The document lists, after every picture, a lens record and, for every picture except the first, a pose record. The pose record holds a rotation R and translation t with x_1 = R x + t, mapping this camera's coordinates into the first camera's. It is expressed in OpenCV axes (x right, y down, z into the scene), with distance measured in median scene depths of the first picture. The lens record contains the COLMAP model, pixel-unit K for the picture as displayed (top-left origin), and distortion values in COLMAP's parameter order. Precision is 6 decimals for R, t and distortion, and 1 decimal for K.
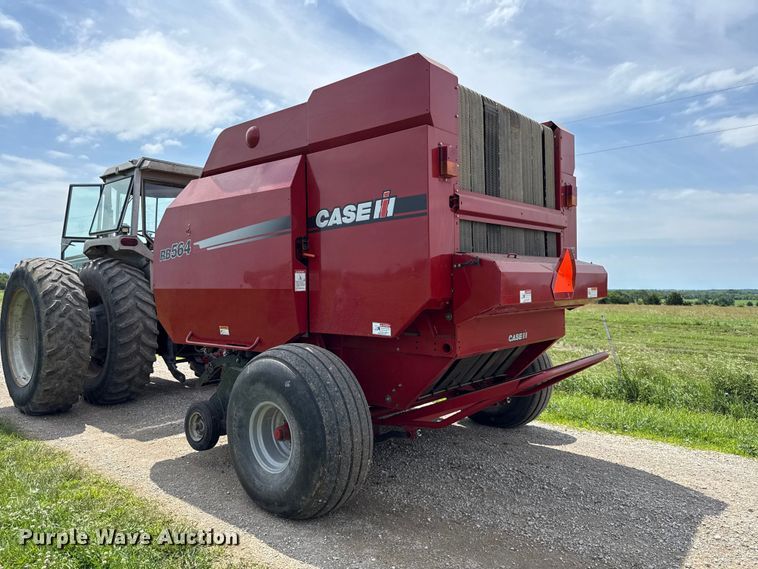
lens RADIAL K [[543.7, 0, 366.2], [0, 543.7, 314.7], [0, 0, 1]] dist [0.025158, -0.021163]
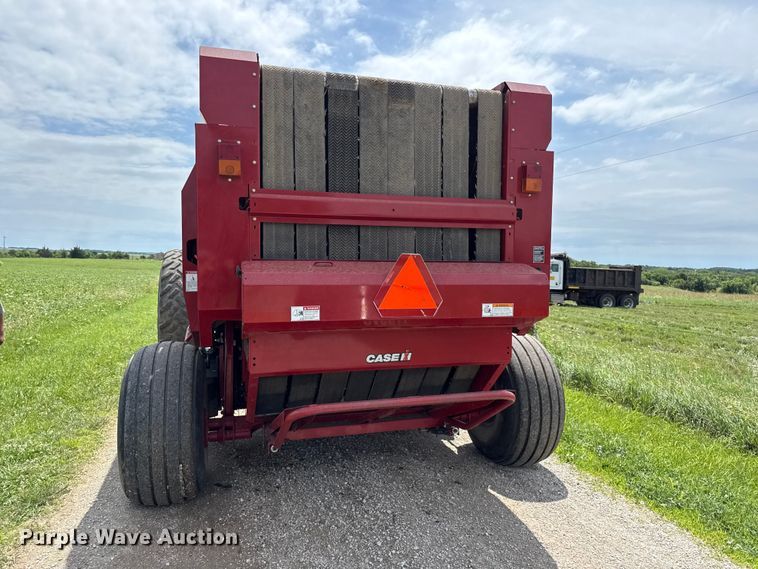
lens RADIAL K [[543.7, 0, 374.3], [0, 543.7, 310.8], [0, 0, 1]] dist [0.025158, -0.021163]
pose [[0.846831, 0.067749, -0.527529, 0.694194], [-0.051759, 0.997644, 0.045037, -0.067534], [0.529337, -0.010834, 0.848343, 0.280341]]
